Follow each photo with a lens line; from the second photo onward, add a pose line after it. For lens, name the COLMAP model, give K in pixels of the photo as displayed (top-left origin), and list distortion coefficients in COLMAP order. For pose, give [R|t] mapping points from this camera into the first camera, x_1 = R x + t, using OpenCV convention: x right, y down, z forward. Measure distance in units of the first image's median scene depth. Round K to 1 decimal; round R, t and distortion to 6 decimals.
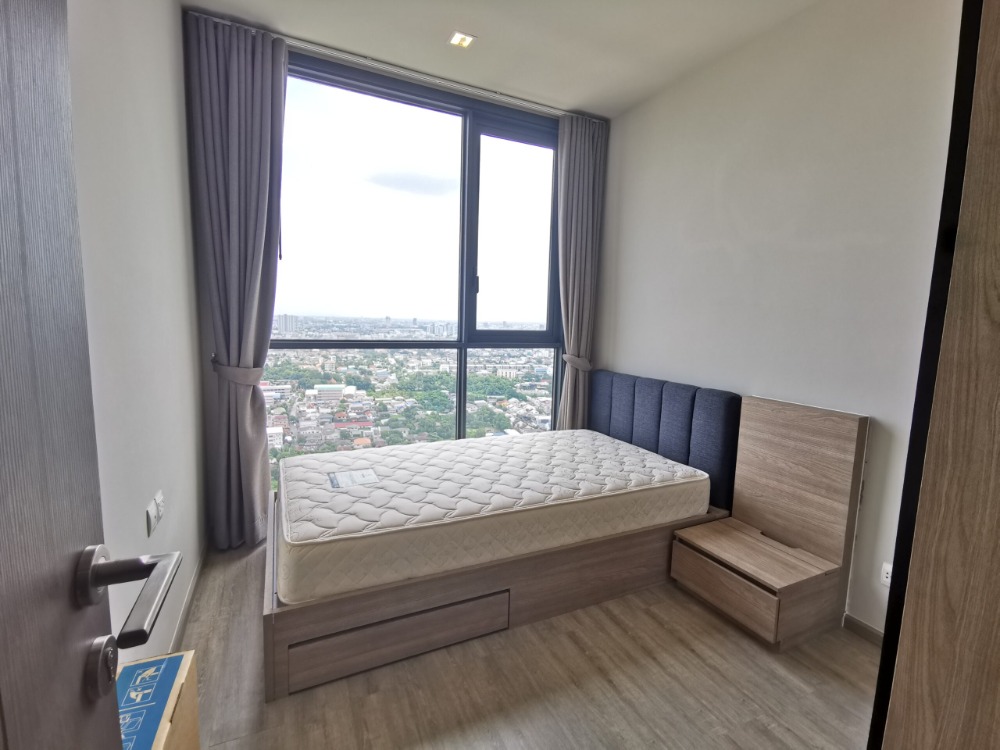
lens RADIAL K [[464.6, 0, 491.9], [0, 464.6, 370.8], [0, 0, 1]] dist [0.016138, 0.000224]
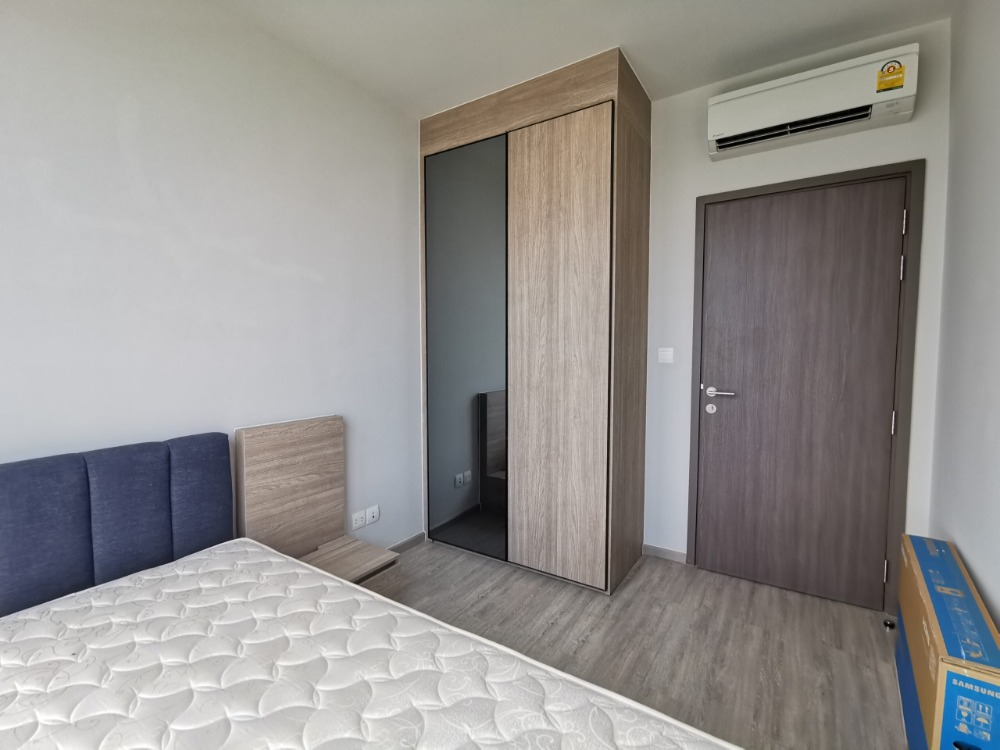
lens RADIAL K [[464.6, 0, 503.7], [0, 464.6, 380.2], [0, 0, 1]] dist [0.016138, 0.000224]
pose [[-0.531628, -0.078968, 0.843289, -0.457727], [0.091702, 0.984425, 0.149995, -0.128333], [-0.841999, 0.157073, -0.516106, 1.108871]]
